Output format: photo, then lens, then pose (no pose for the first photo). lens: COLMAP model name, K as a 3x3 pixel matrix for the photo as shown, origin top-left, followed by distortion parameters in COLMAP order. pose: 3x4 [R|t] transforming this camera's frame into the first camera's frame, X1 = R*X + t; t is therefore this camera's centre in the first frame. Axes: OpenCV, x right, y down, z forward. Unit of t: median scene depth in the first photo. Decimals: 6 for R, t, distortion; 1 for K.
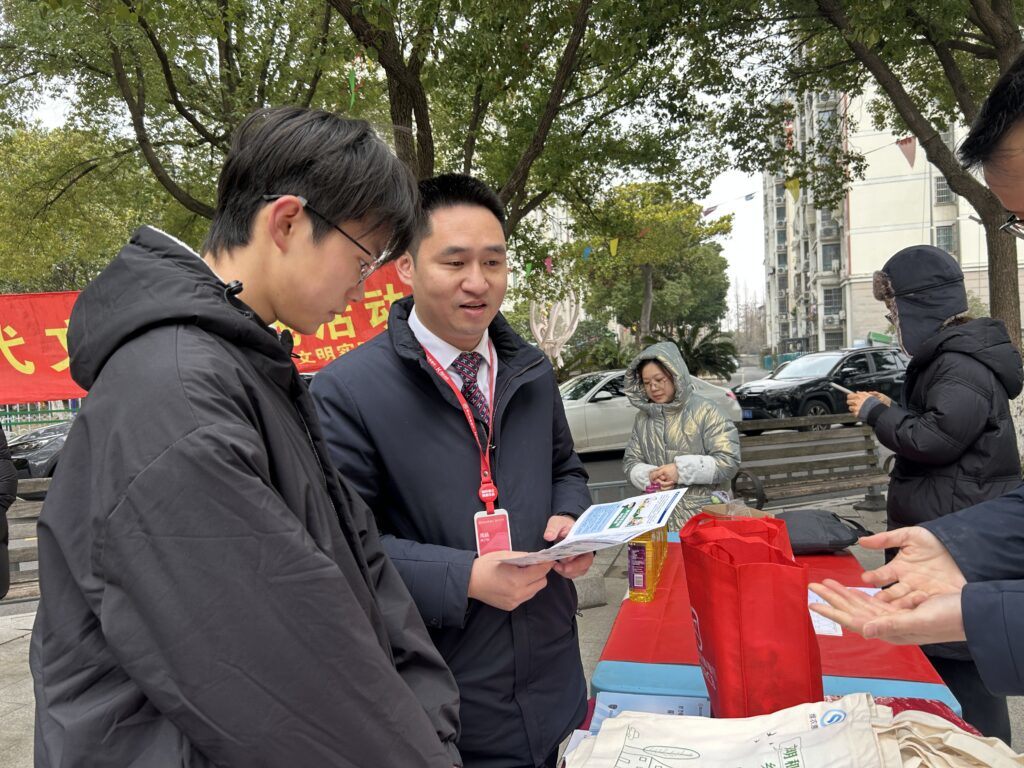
lens RADIAL K [[818.1, 0, 515.7], [0, 818.1, 400.4], [0, 0, 1]] dist [0.072589, -0.071892]
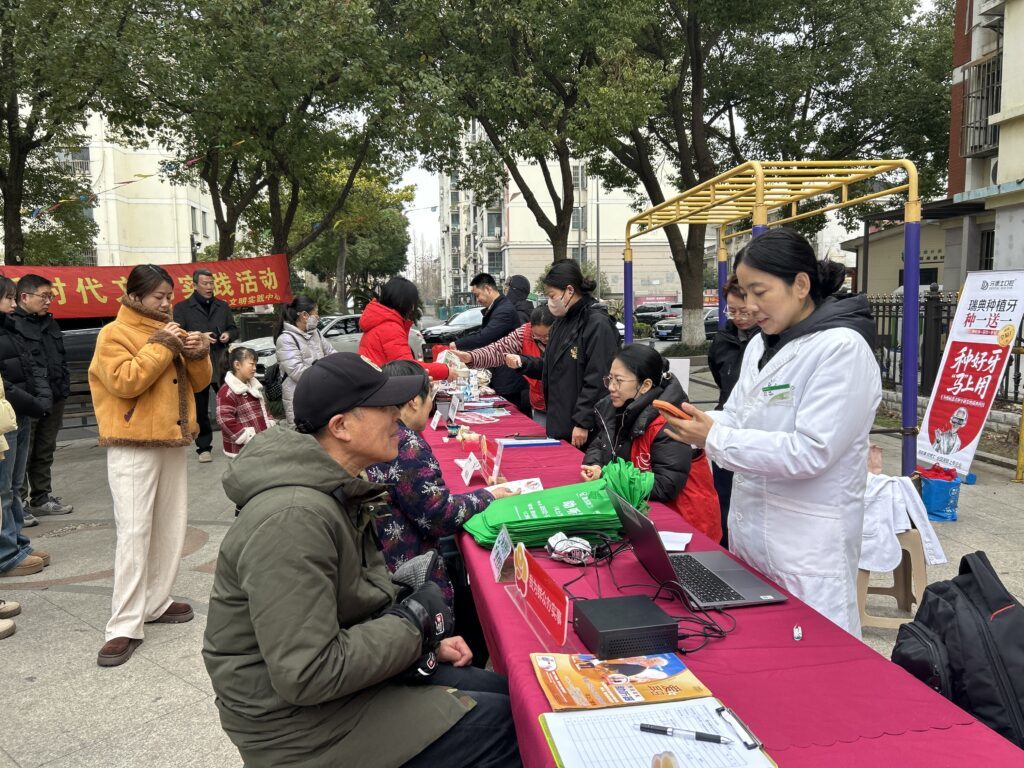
lens RADIAL K [[818.1, 0, 515.7], [0, 818.1, 400.4], [0, 0, 1]] dist [0.072589, -0.071892]
pose [[0.925669, -0.008169, 0.378246, -0.030986], [-0.016080, 0.998014, 0.060907, 0.004395], [-0.377992, -0.062462, 0.923699, -0.096686]]
